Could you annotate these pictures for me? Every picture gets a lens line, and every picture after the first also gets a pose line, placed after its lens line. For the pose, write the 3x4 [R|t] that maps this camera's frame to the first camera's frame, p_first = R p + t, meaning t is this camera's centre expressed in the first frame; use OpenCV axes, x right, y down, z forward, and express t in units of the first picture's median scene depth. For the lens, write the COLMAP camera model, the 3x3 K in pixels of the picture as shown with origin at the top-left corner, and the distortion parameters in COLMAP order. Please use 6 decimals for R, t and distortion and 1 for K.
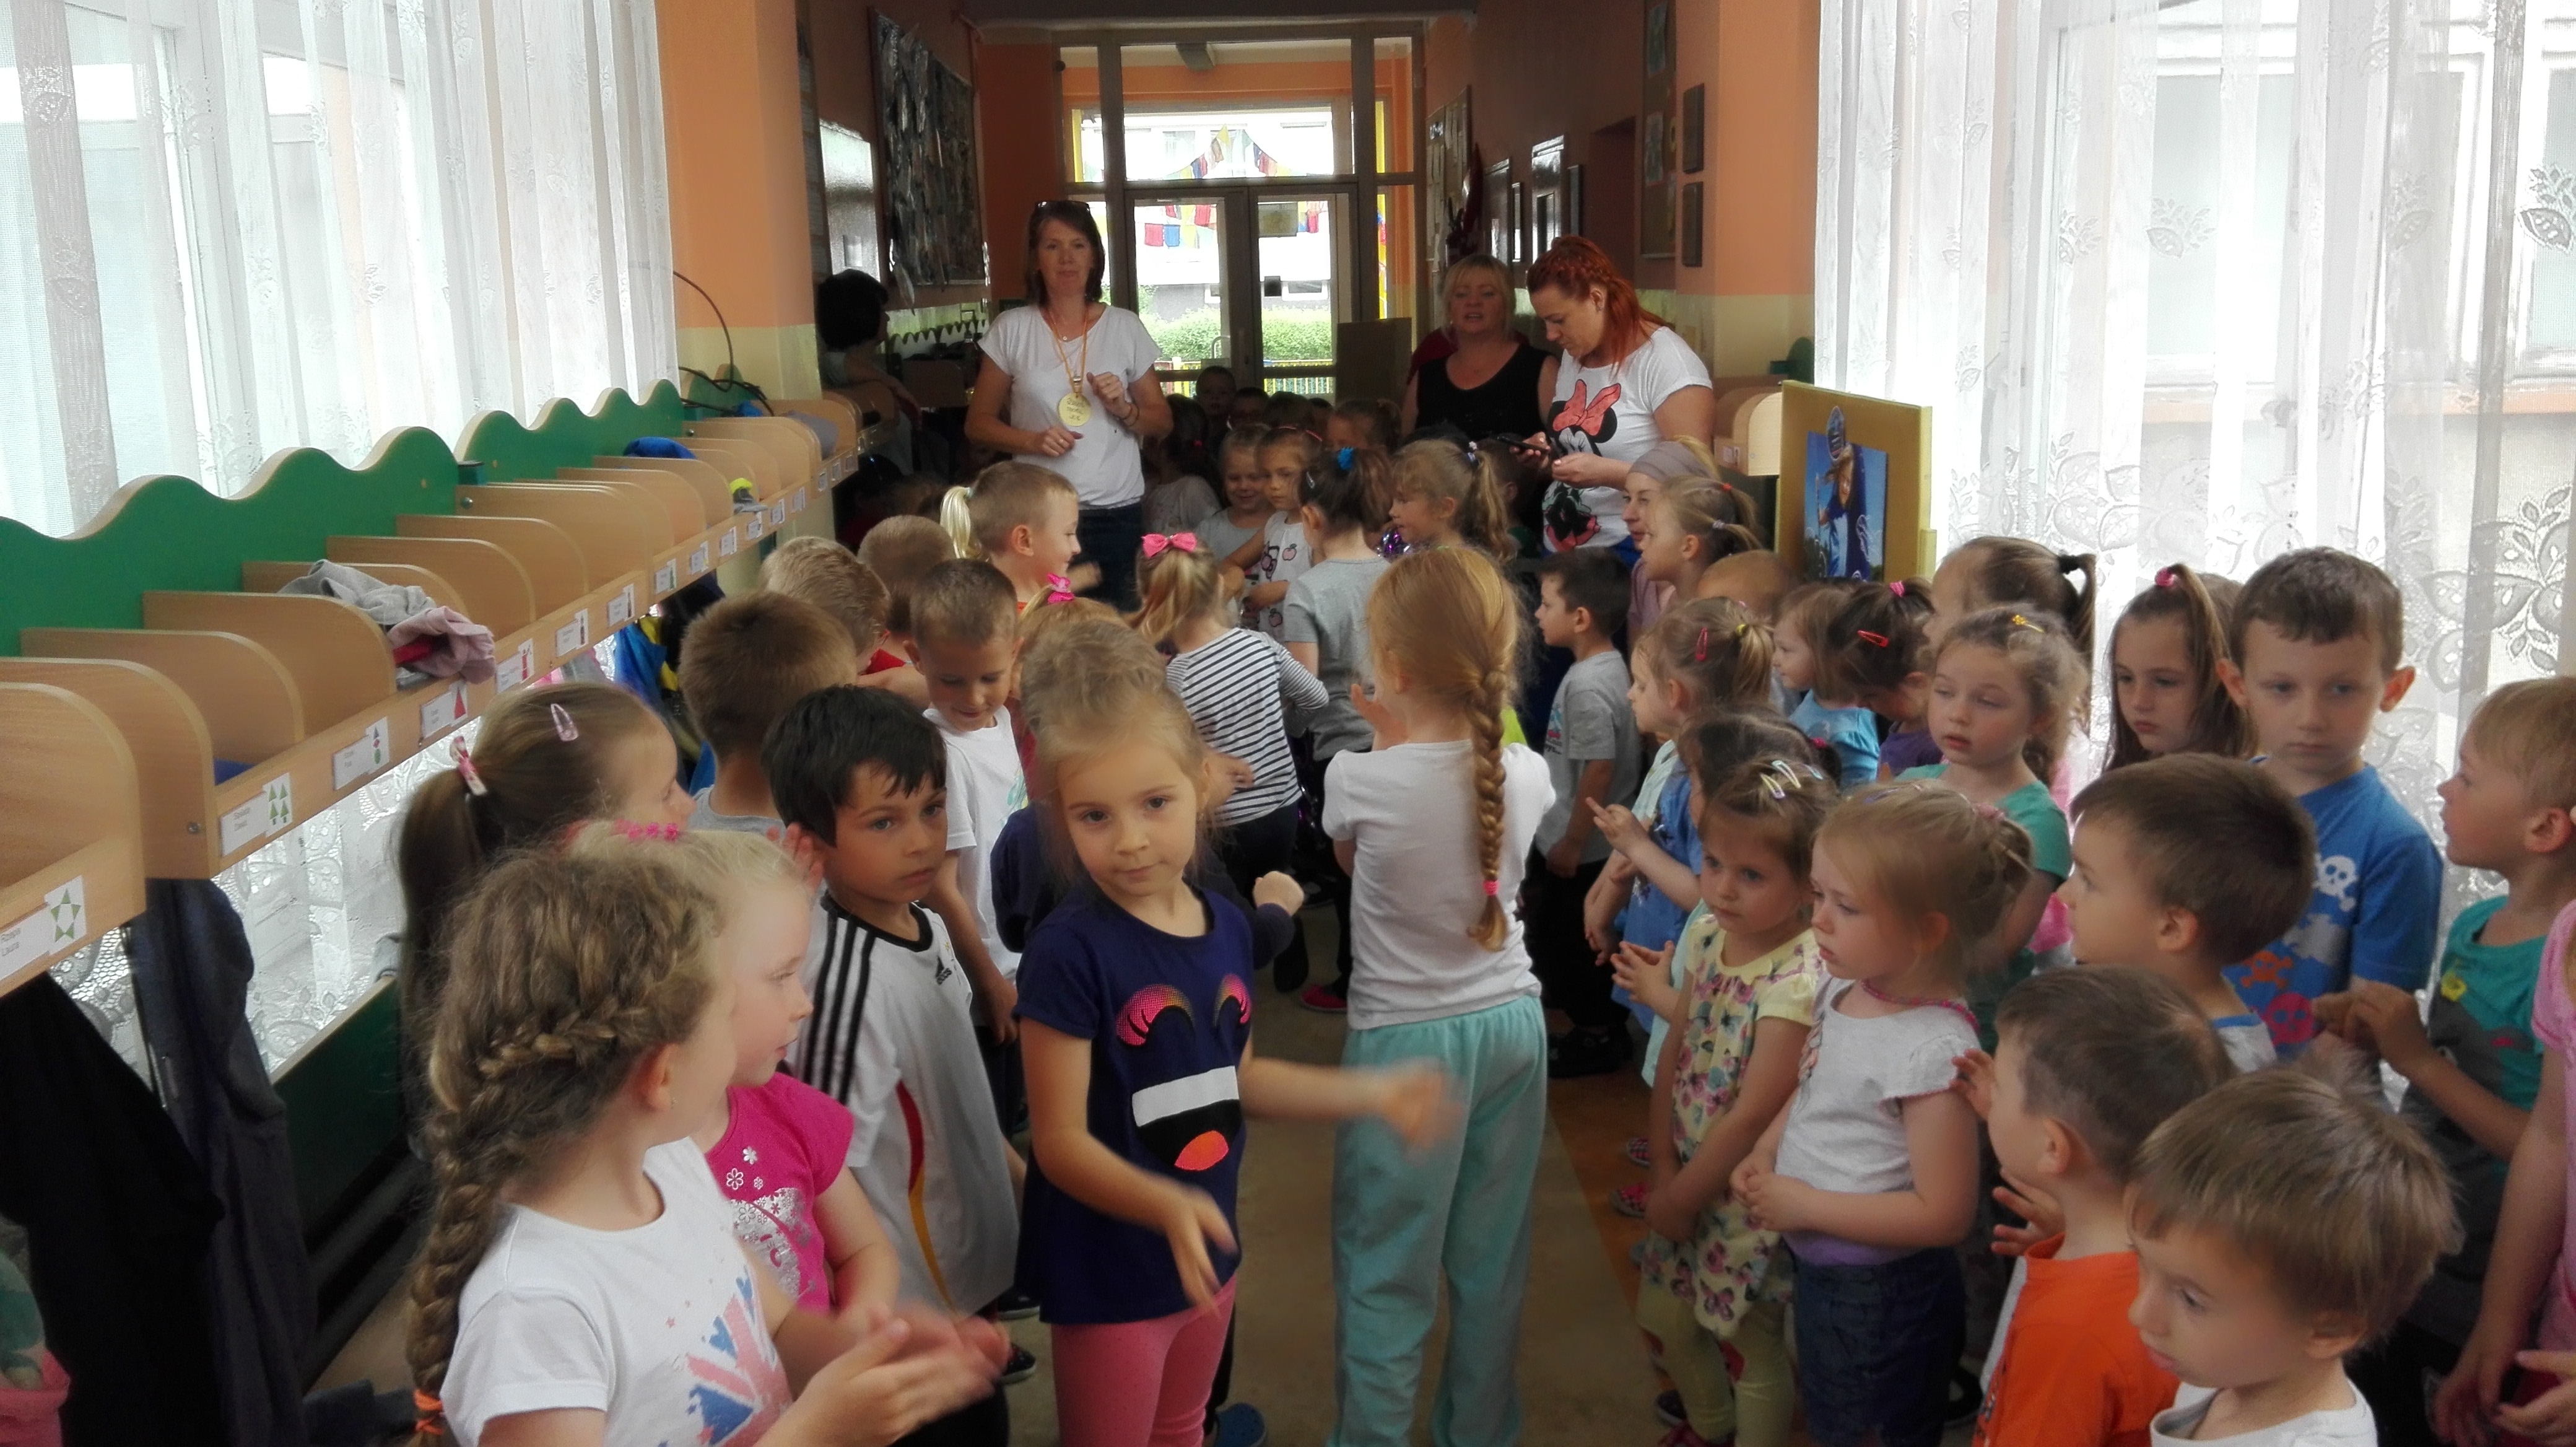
lens RADIAL K [[1997.4, 0, 1288.0], [0, 1997.4, 723.5], [0, 0, 1]] dist [0.073518, -0.150331]
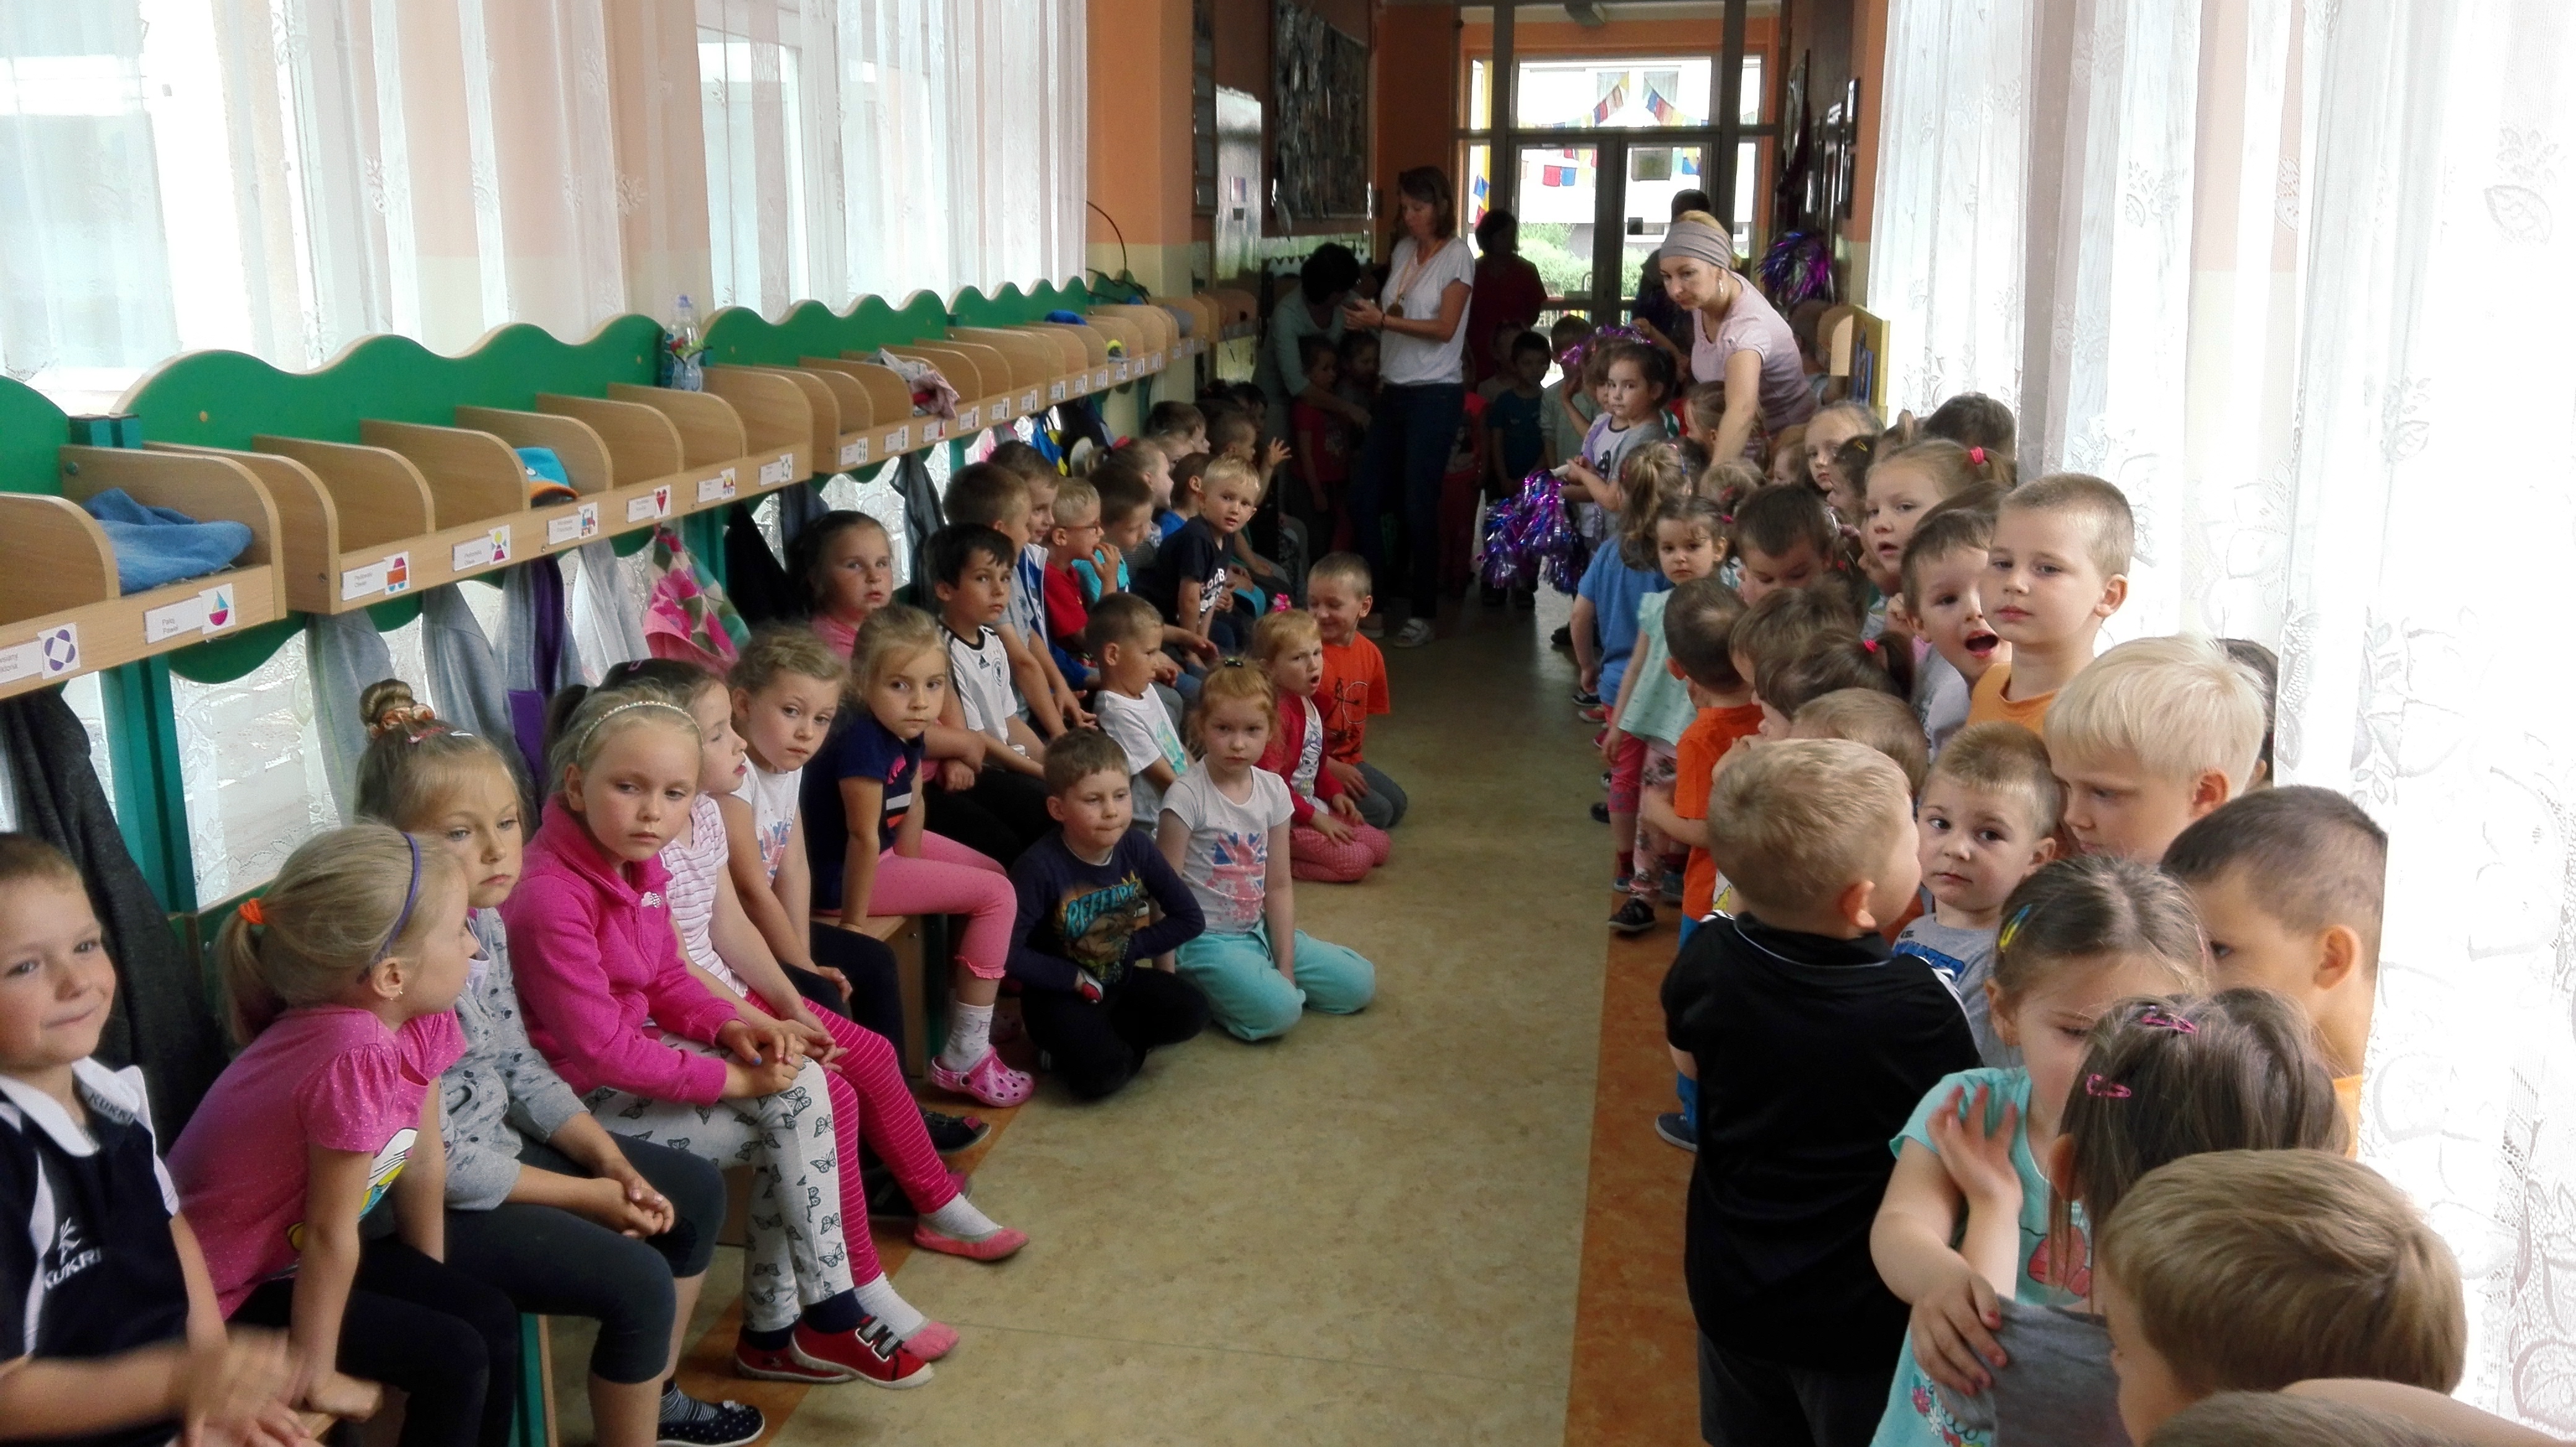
lens RADIAL K [[2015.9, 0, 1288.0], [0, 2015.9, 723.5], [0, 0, 1]] dist [0.113858, -0.203215]
pose [[0.975760, 0.080295, -0.203581, 0.085947], [-0.074730, 0.996593, 0.034894, 0.046680], [0.205690, -0.018834, 0.978436, -0.218113]]
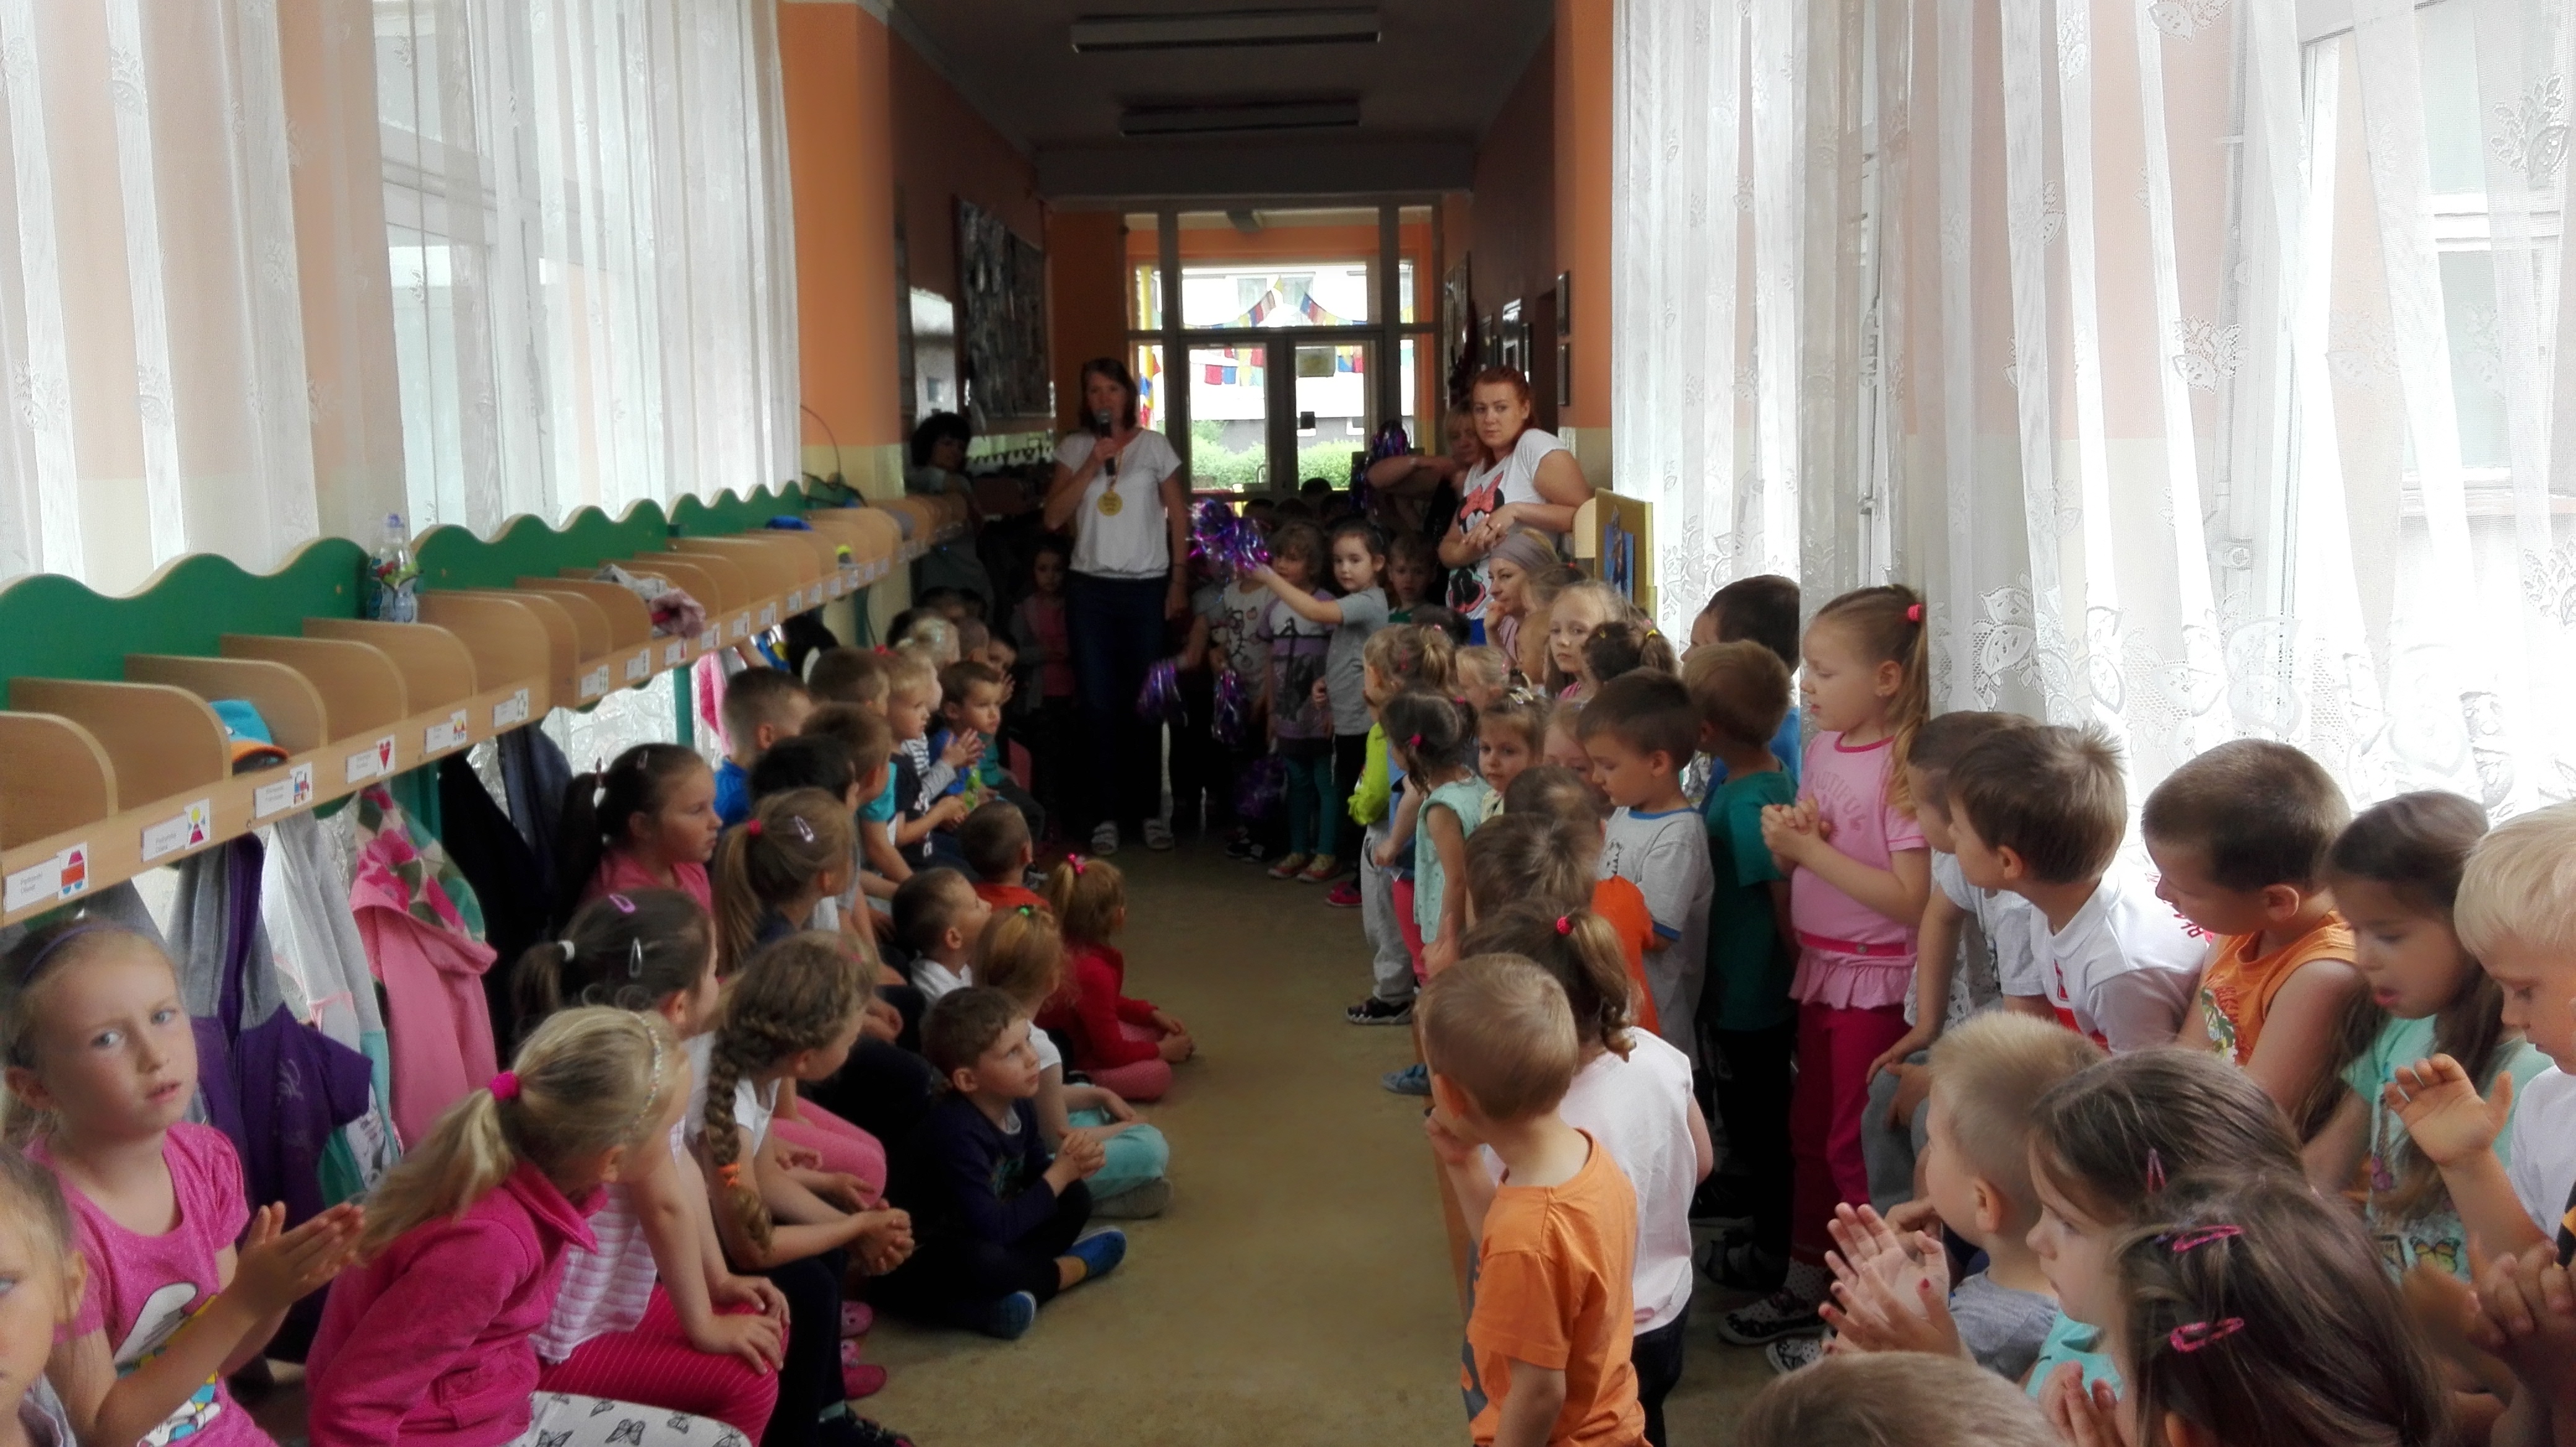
lens RADIAL K [[1997.4, 0, 1288.0], [0, 1997.4, 723.5], [0, 0, 1]] dist [0.073518, -0.150331]
pose [[0.999061, 0.011950, -0.041636, 0.046800], [-0.014645, 0.997775, -0.065038, 0.041061], [0.040766, 0.065586, 0.997014, -0.180104]]
